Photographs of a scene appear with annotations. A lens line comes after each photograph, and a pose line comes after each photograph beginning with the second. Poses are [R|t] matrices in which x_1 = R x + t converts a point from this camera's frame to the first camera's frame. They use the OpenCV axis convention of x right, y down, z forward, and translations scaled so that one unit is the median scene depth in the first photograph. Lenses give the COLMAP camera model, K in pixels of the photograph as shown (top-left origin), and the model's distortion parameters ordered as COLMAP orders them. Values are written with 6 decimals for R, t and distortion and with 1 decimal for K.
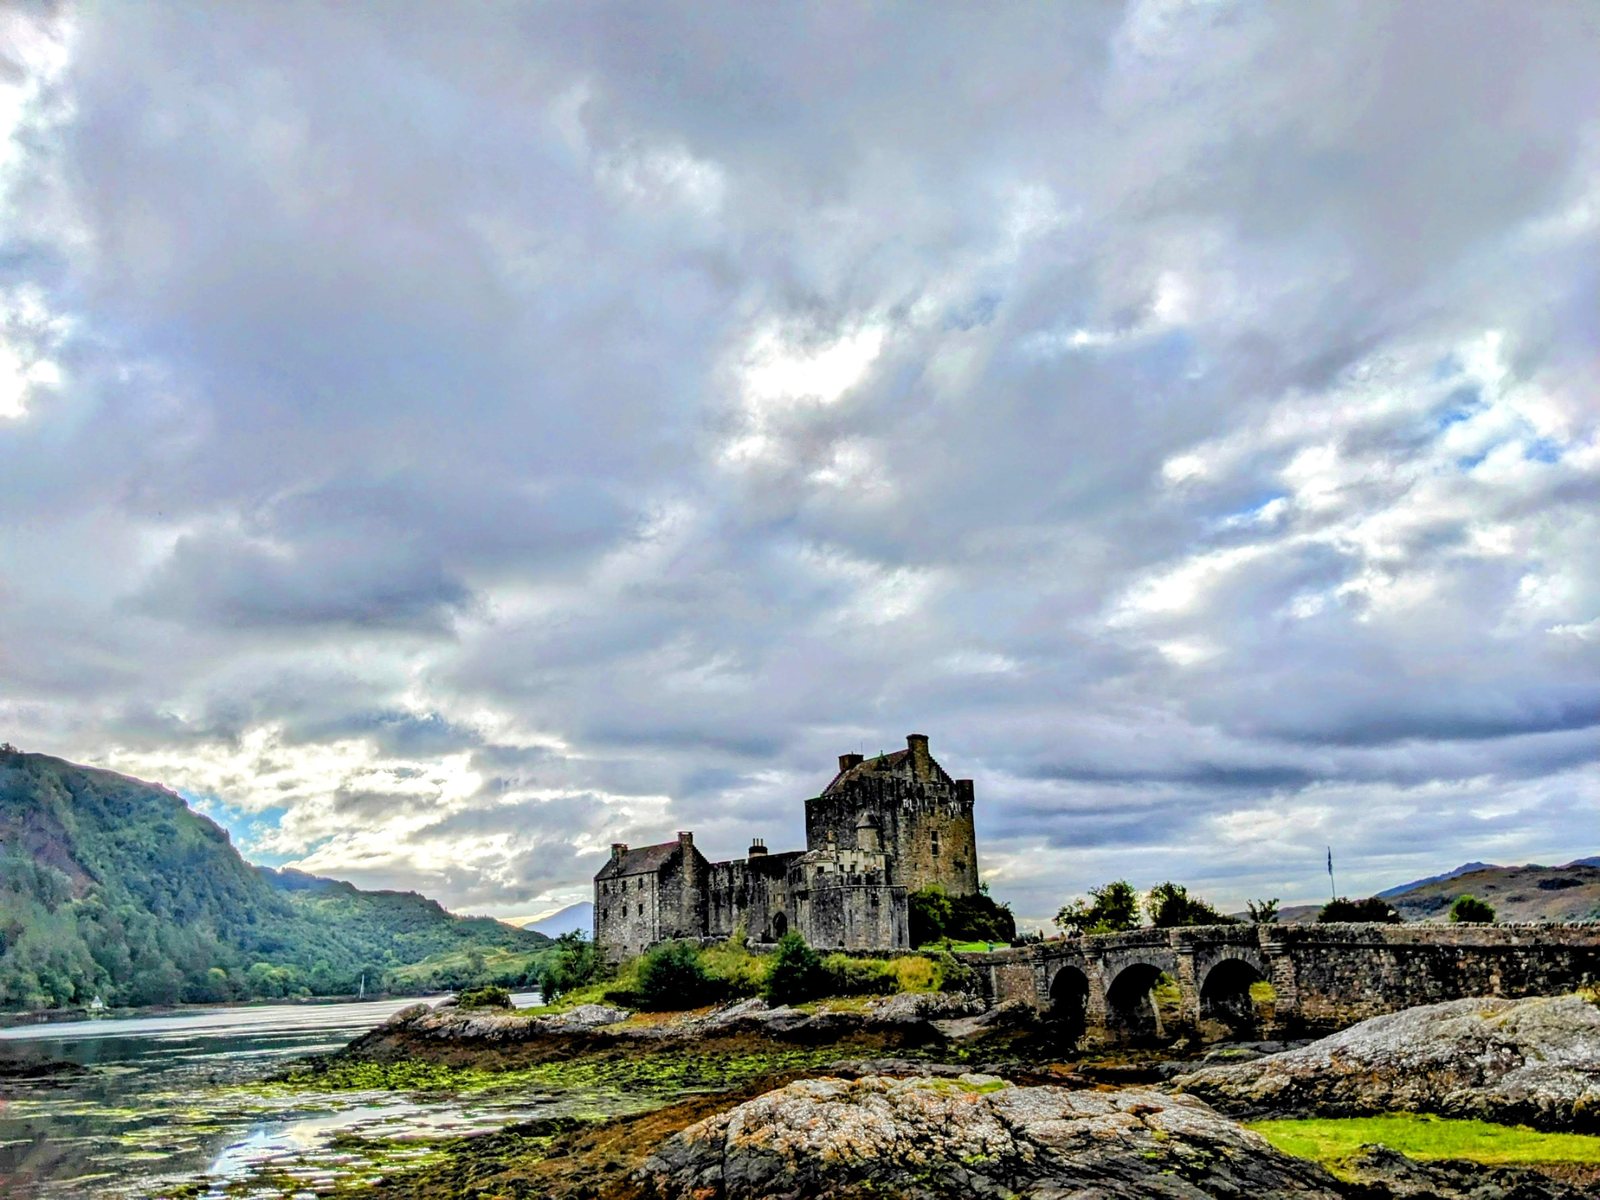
lens RADIAL K [[1249.5, 0, 802.6], [0, 1249.5, 632.6], [0, 0, 1]] dist [0.083945, -0.122510]
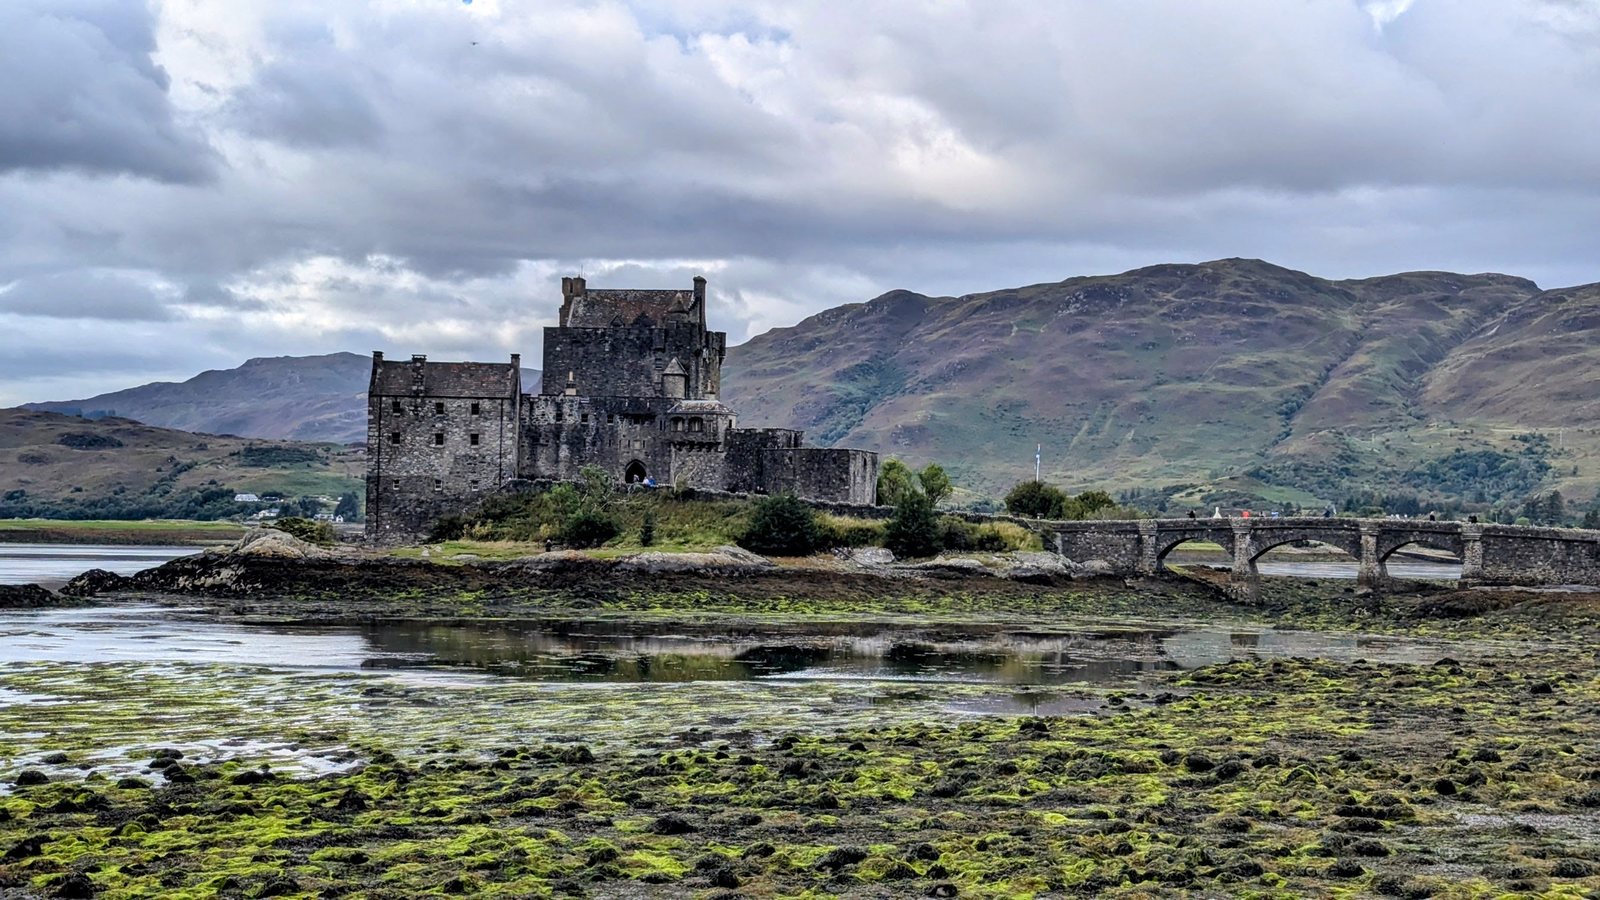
lens RADIAL K [[2215.1, 0, 800.0], [0, 2215.1, 450.0], [0, 0, 1]] dist [0.212748, -0.064230]
pose [[0.632183, 0.085708, 0.770064, -1.105159], [-0.246023, 0.964636, 0.094609, 0.034011], [-0.734722, -0.249264, 0.630913, -0.087375]]
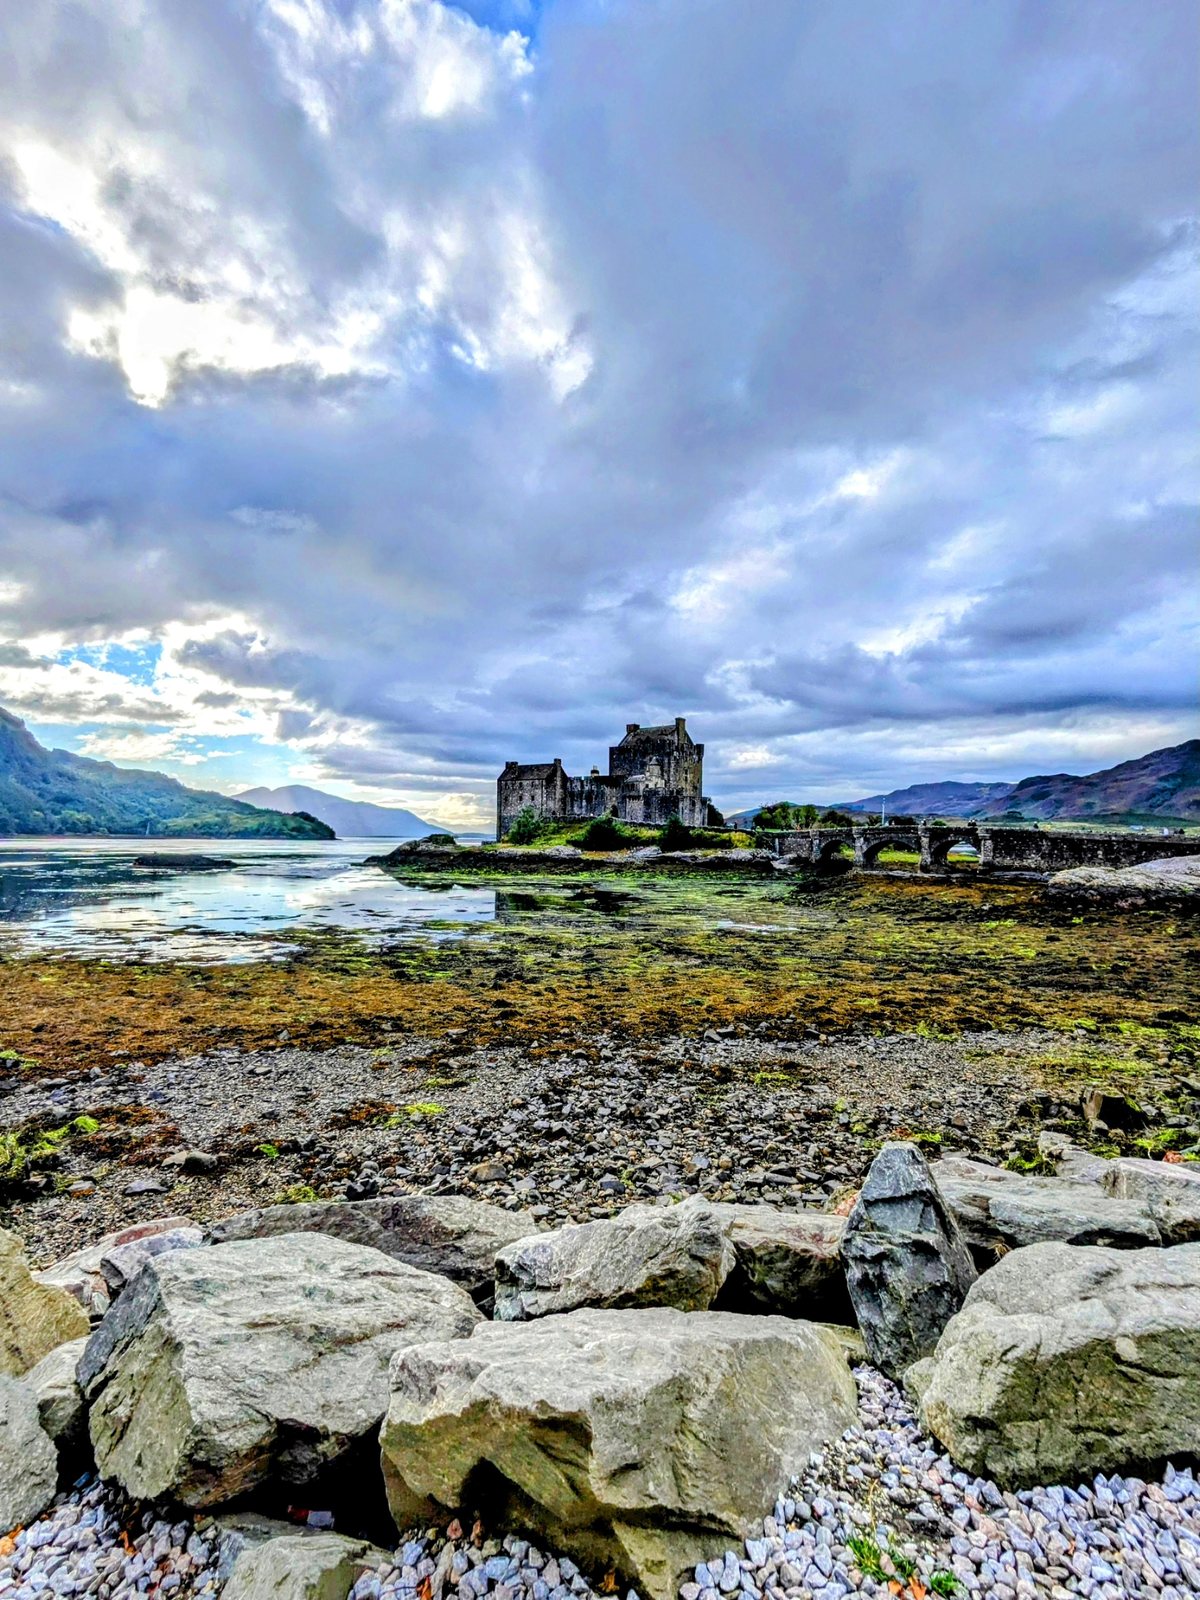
lens RADIAL K [[767.6, 0, 600.0], [0, 767.6, 800.0], [0, 0, 1]] dist [0.030088, 0.000001]
pose [[0.967815, 0.071811, 0.241201, -0.298323], [-0.119605, 0.974514, 0.189781, -0.001650], [-0.221425, -0.212522, 0.951738, -0.087227]]
